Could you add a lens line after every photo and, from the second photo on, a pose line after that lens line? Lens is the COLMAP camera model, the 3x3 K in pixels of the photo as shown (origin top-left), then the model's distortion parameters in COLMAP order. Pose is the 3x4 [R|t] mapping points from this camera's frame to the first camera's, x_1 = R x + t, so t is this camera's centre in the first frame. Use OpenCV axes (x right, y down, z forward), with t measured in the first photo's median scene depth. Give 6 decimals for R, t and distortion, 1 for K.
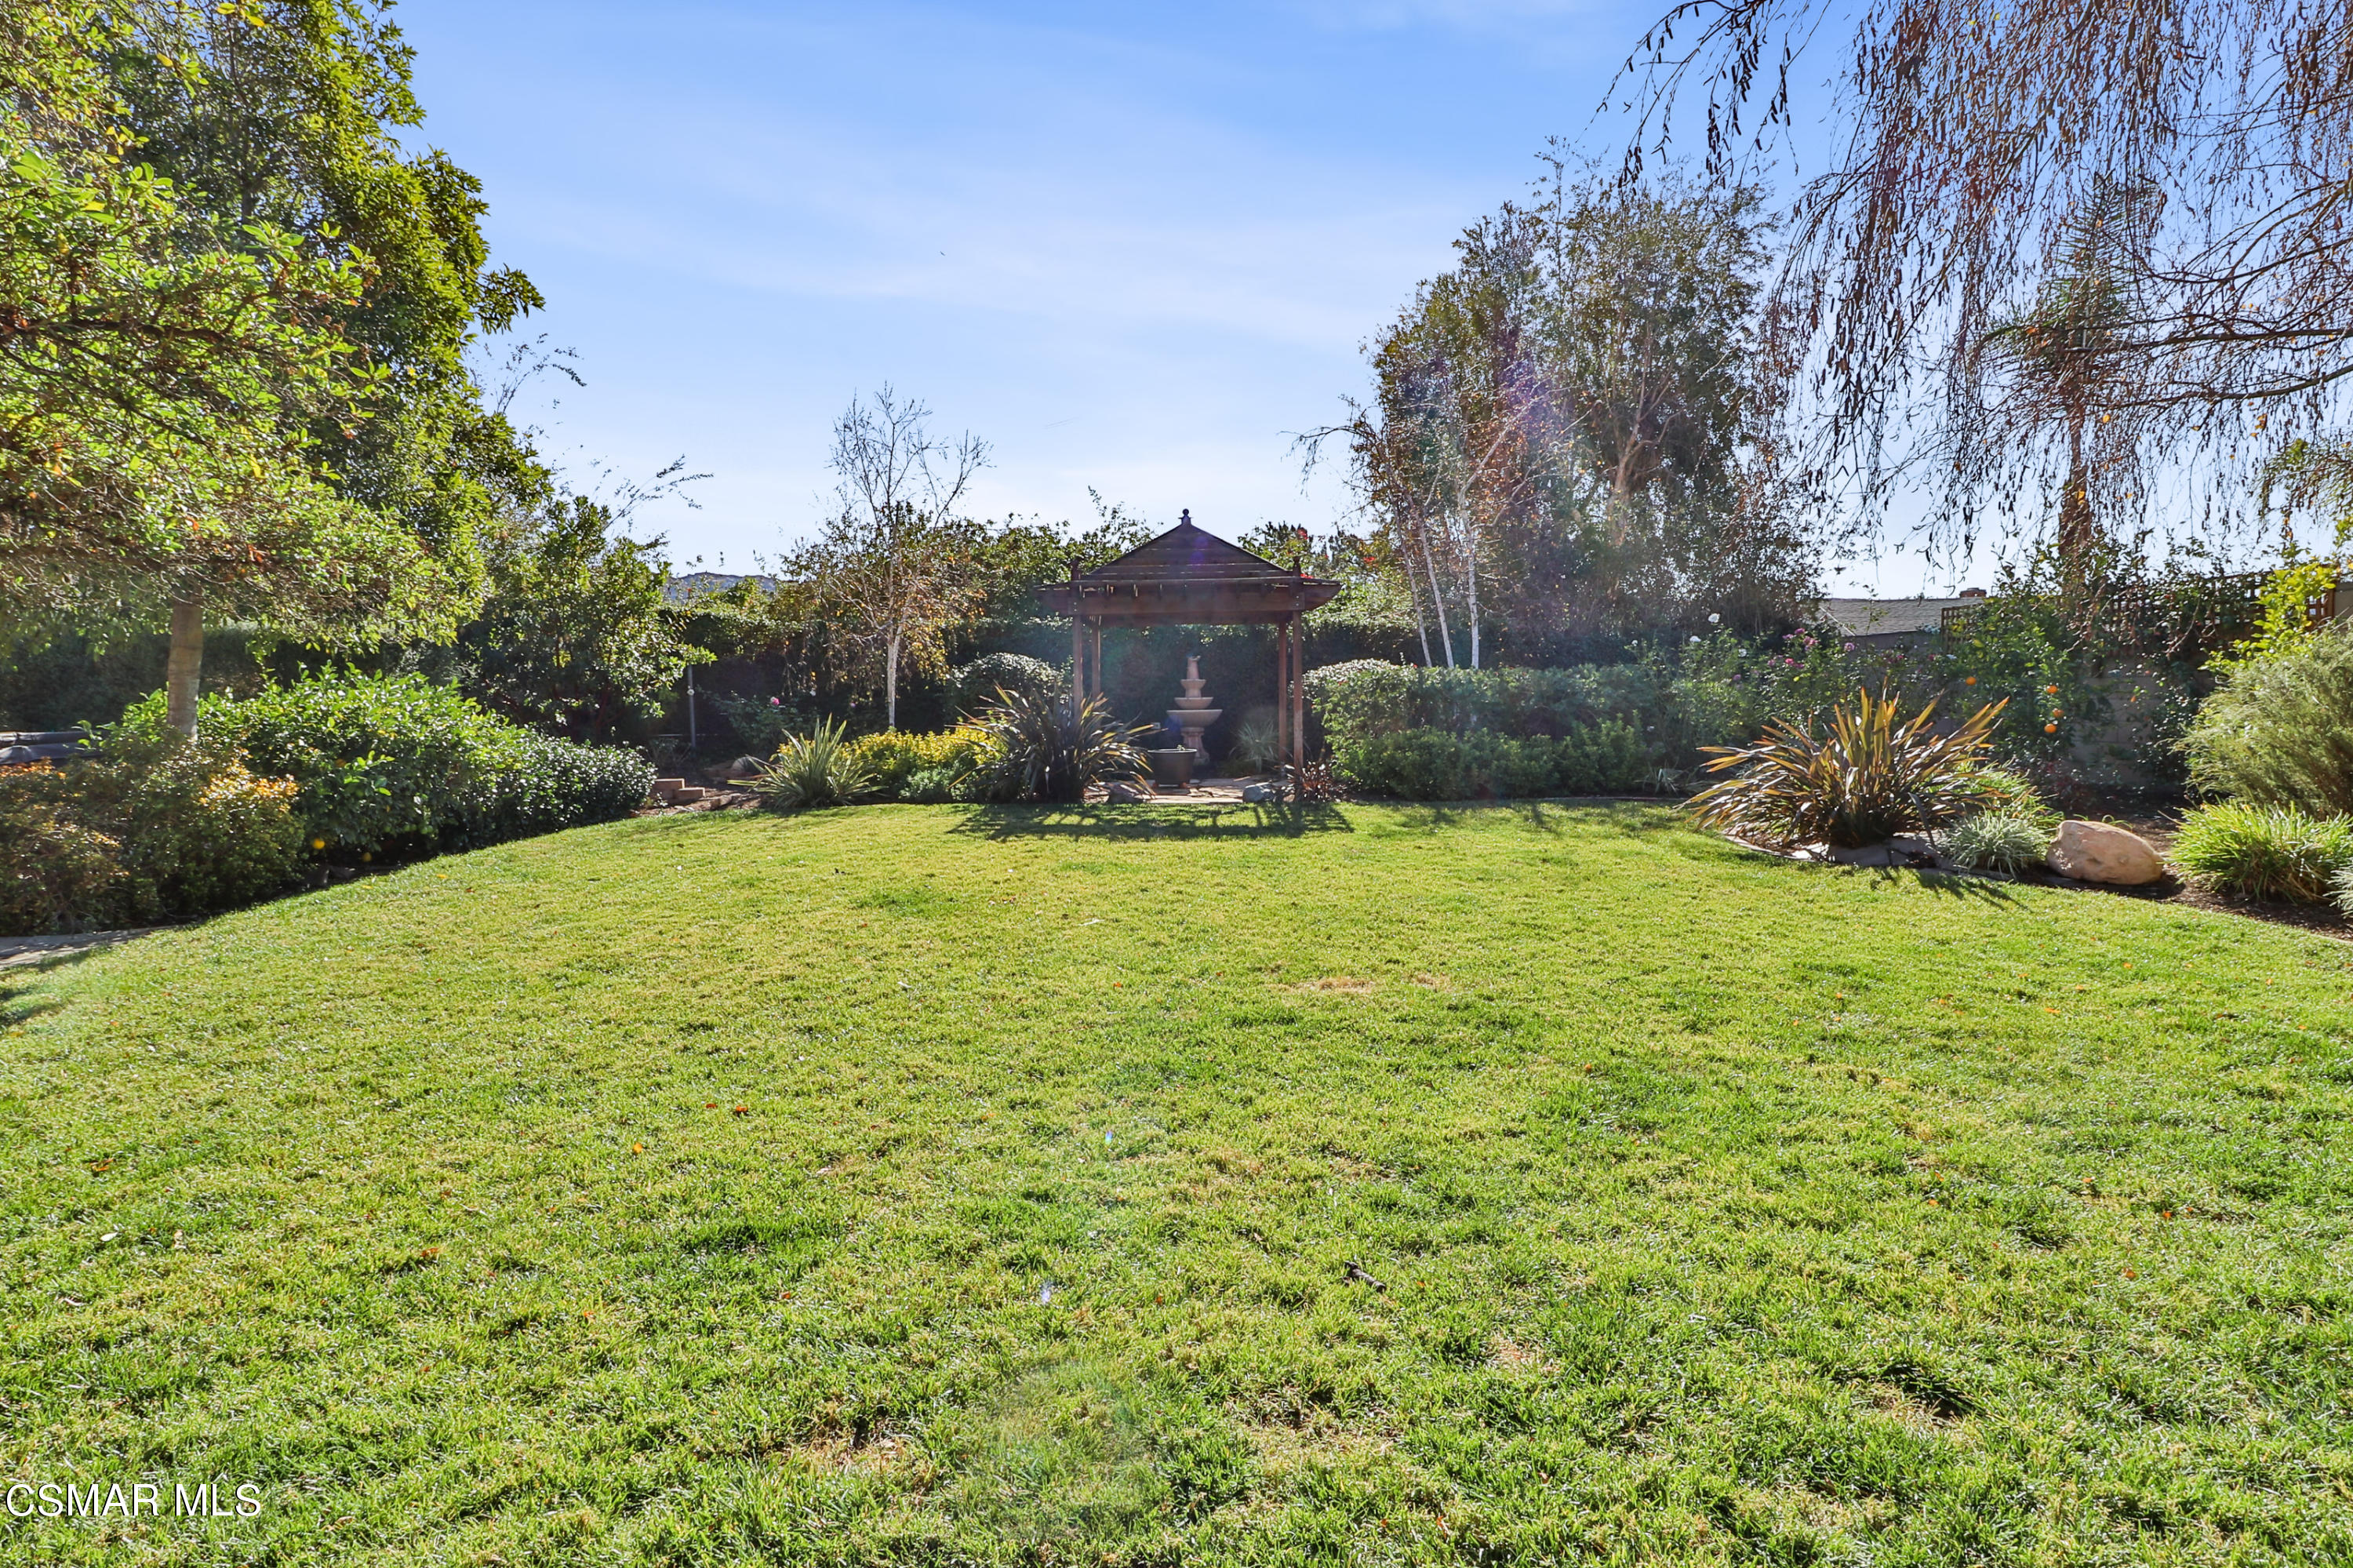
lens RADIAL K [[1217.3, 0, 1165.9], [0, 1217.3, 746.4], [0, 0, 1]] dist [0.016746, -0.002828]
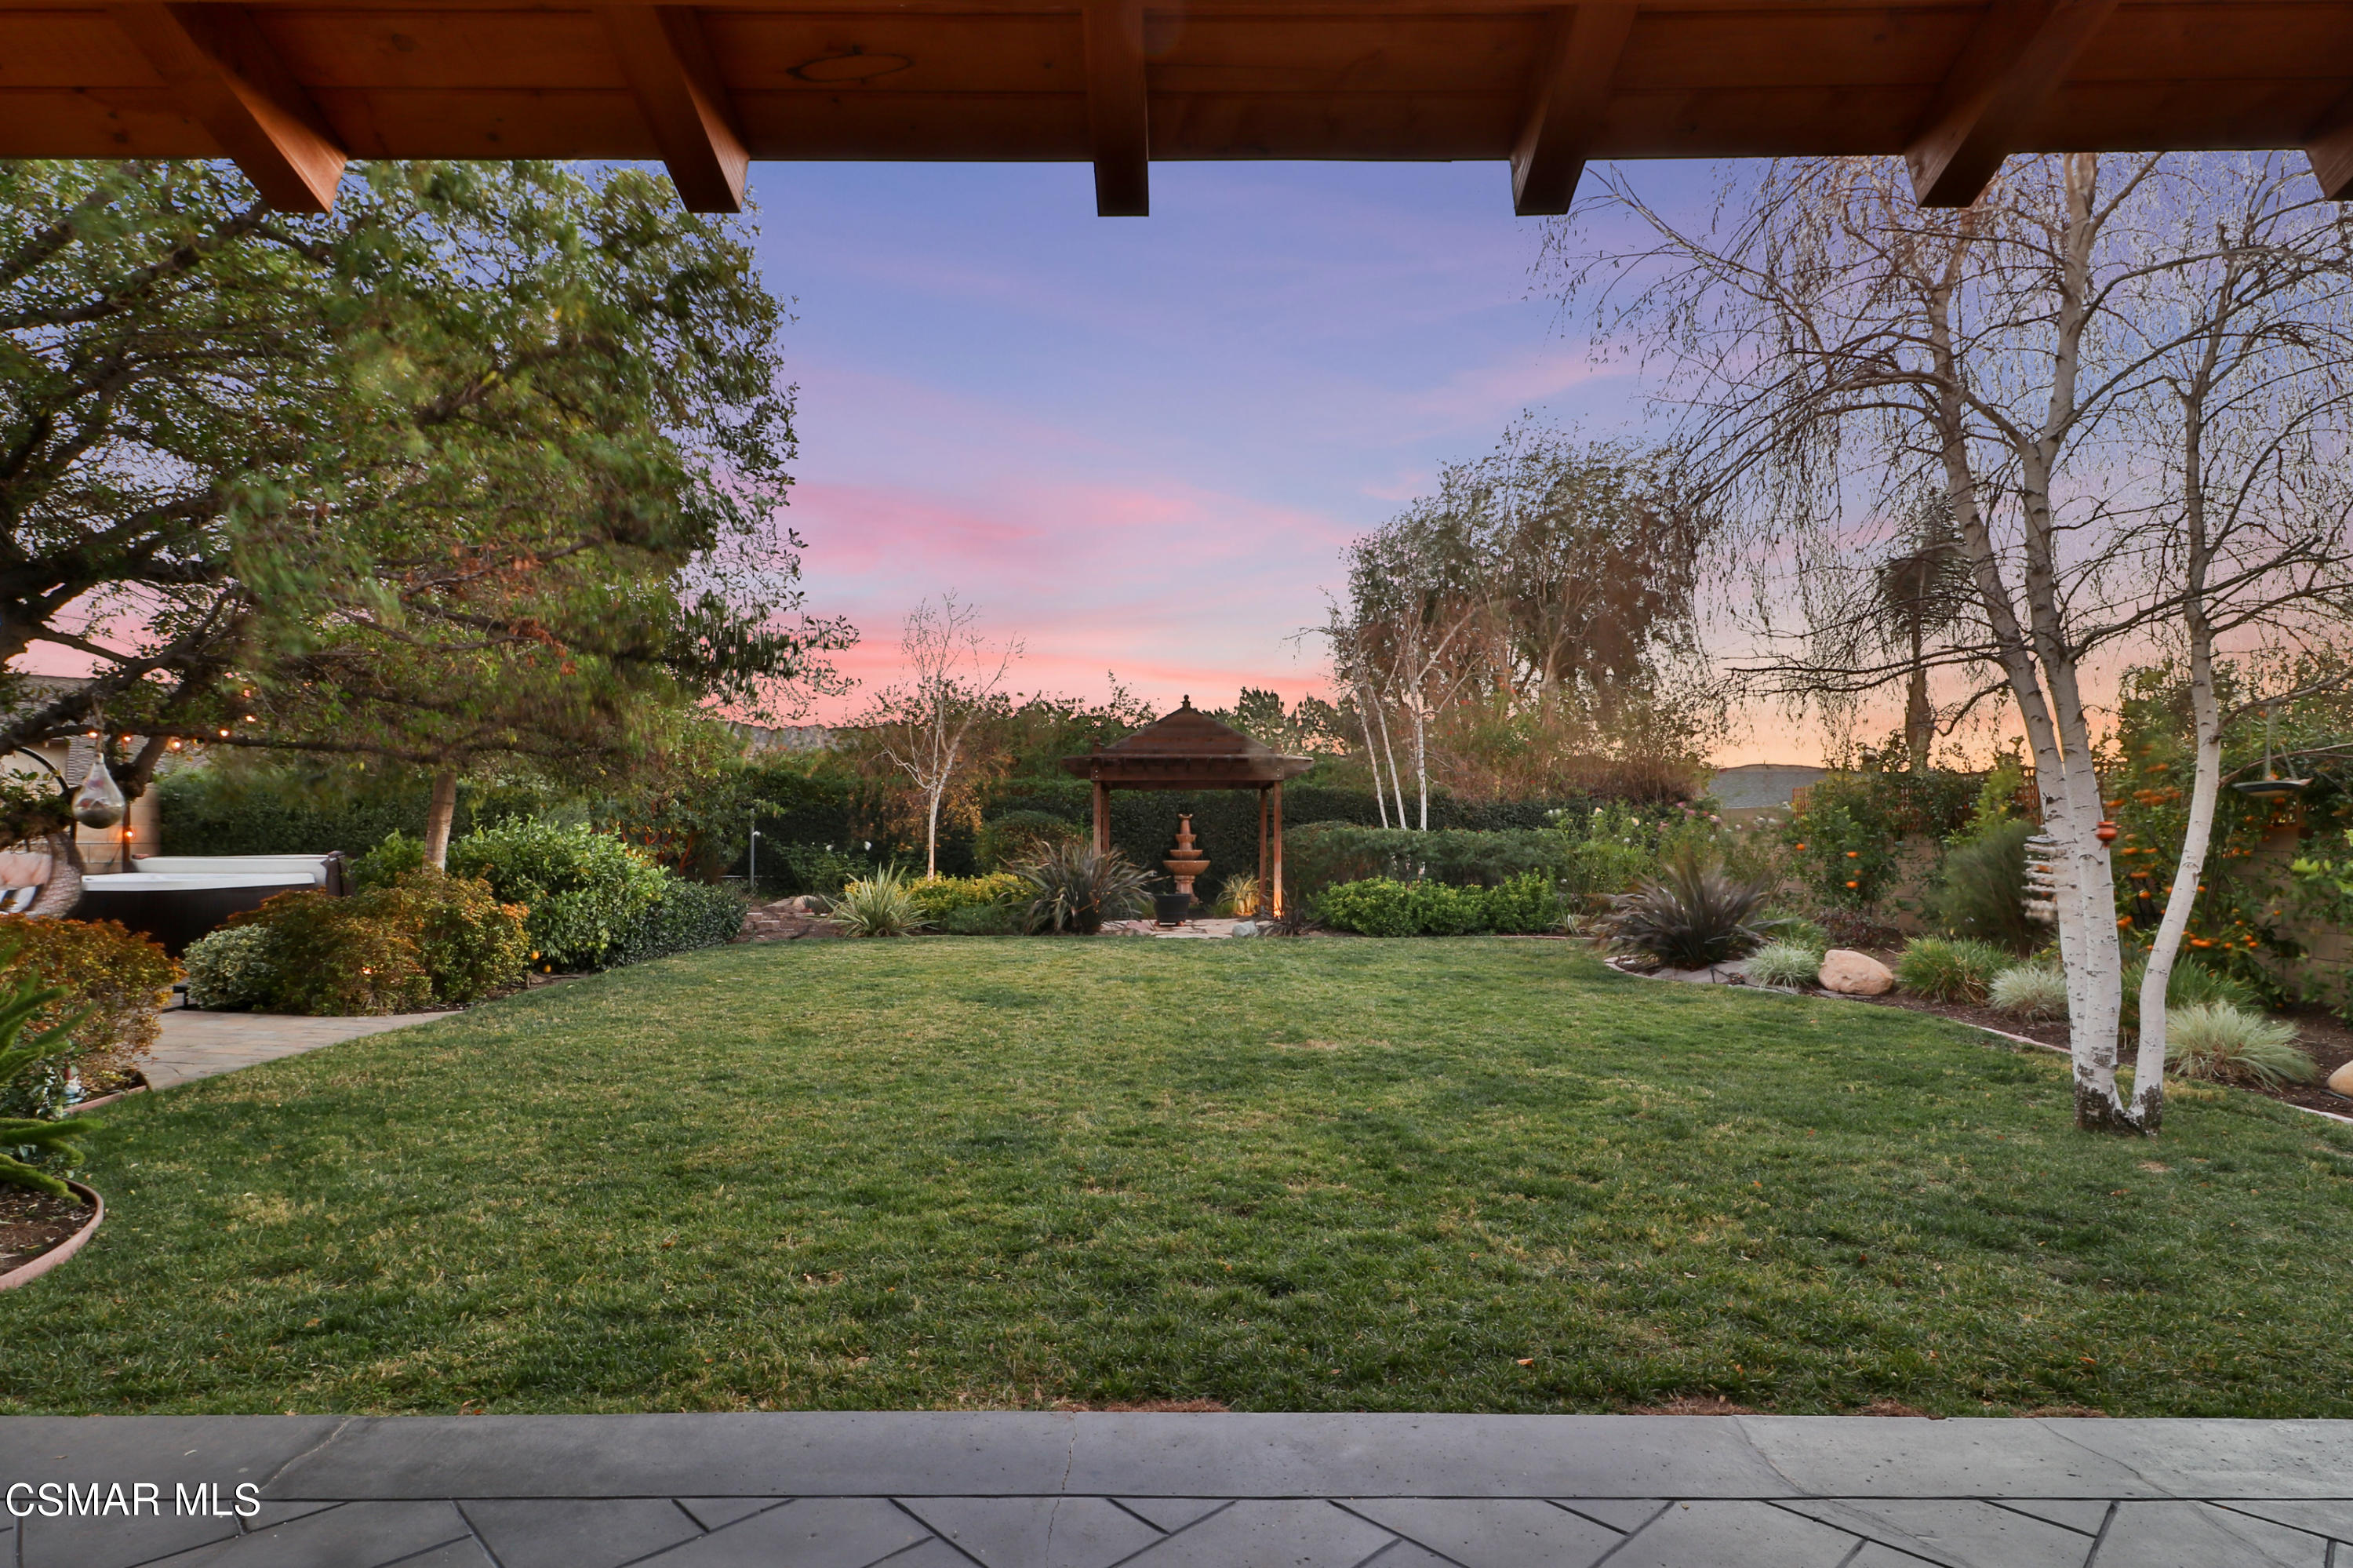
lens RADIAL K [[1216.2, 0, 1174.0], [0, 1216.2, 722.4], [0, 0, 1]] dist [0.023765, -0.010621]
pose [[0.999333, 0.020037, 0.030531, -0.033333], [-0.015375, 0.989173, -0.145945, 0.011419], [-0.033125, 0.145379, 0.988821, -0.211367]]
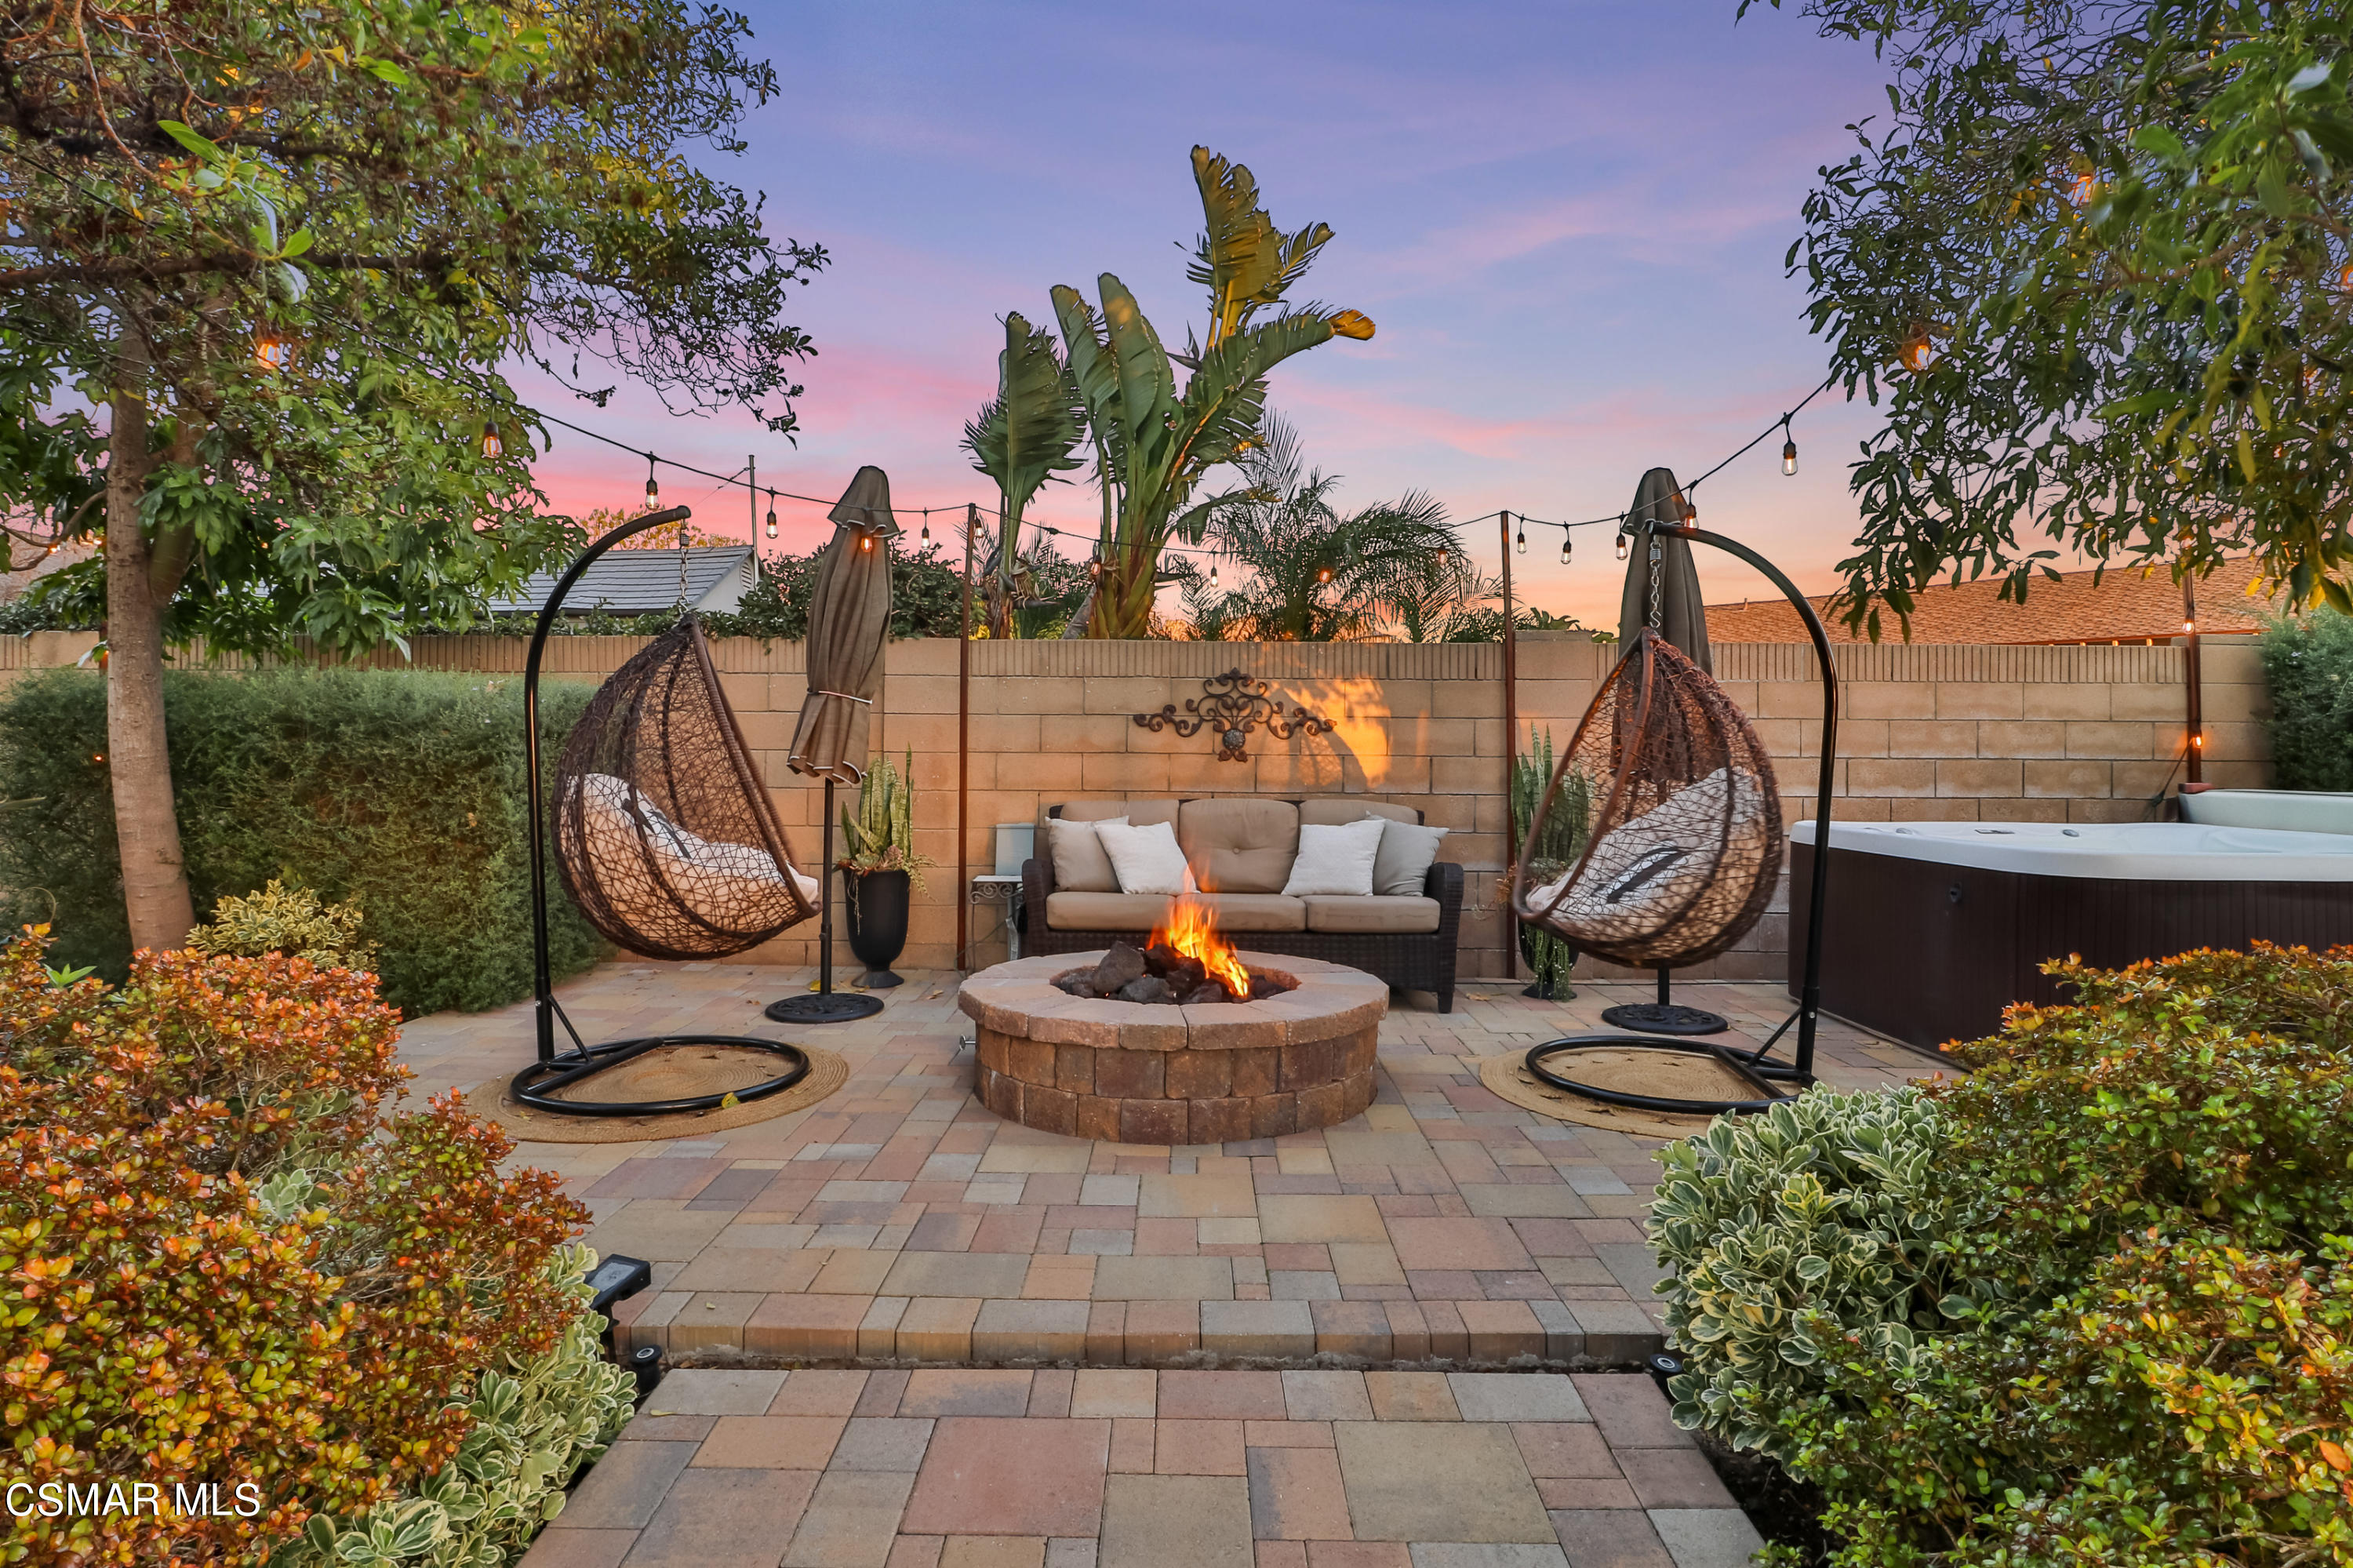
lens RADIAL K [[1217.3, 0, 1165.9], [0, 1217.3, 746.4], [0, 0, 1]] dist [0.016746, -0.002828]
pose [[0.019704, 0.003845, -0.999798, -0.382723], [-0.060503, 0.998165, 0.002646, -0.007515], [0.997974, 0.060438, 0.019900, 0.419156]]
